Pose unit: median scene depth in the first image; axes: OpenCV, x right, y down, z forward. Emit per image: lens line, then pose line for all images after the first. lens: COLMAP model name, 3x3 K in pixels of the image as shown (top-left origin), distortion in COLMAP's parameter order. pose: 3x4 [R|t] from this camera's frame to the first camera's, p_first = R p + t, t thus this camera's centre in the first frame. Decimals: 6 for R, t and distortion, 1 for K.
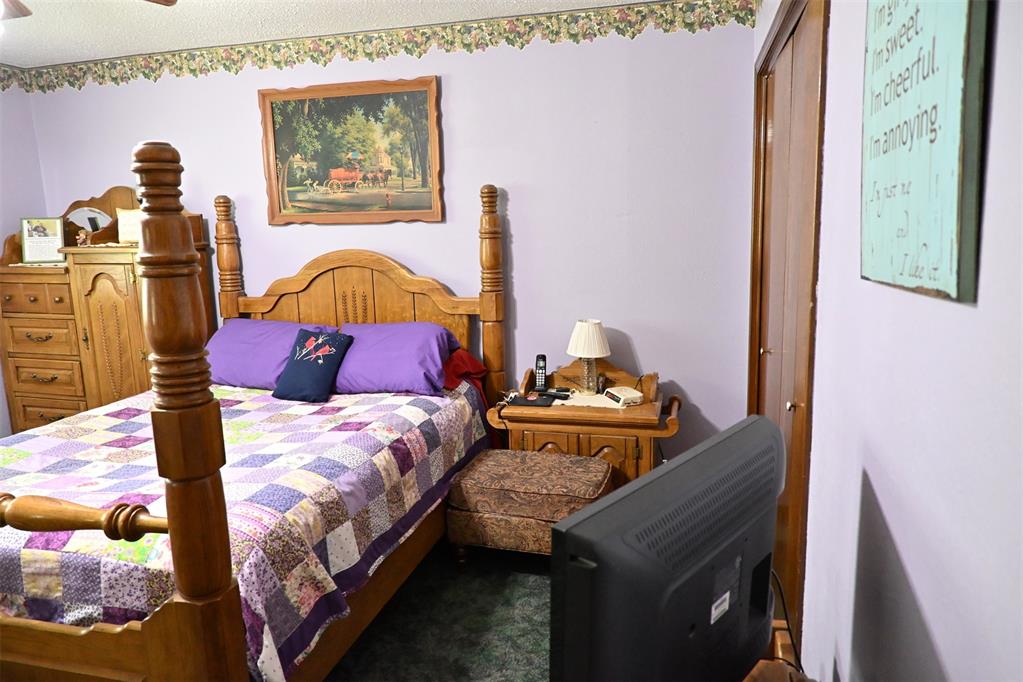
lens RADIAL K [[725.3, 0, 511.5], [0, 725.3, 341.0], [0, 0, 1]] dist [0.002270, 0.002683]
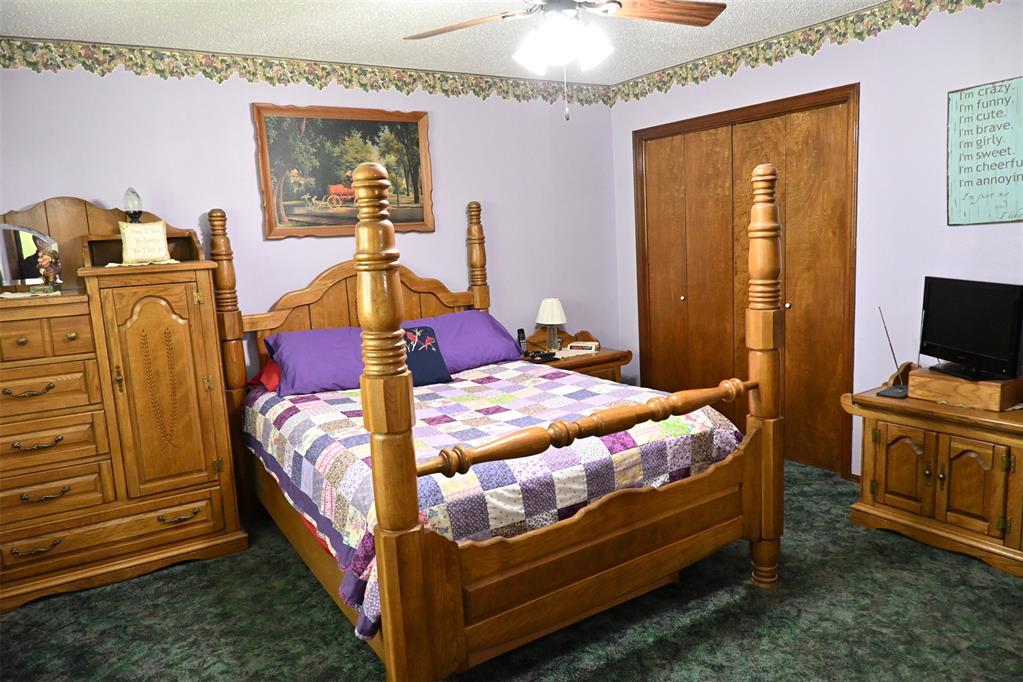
lens RADIAL K [[691.4, 0, 512.2], [0, 691.4, 342.3], [0, 0, 1]] dist [-0.002768, 0.001319]
pose [[0.659031, -0.127337, 0.741258, -0.853756], [0.170643, 0.985177, 0.017525, 0.018076], [-0.732502, 0.114941, 0.670992, 0.150431]]
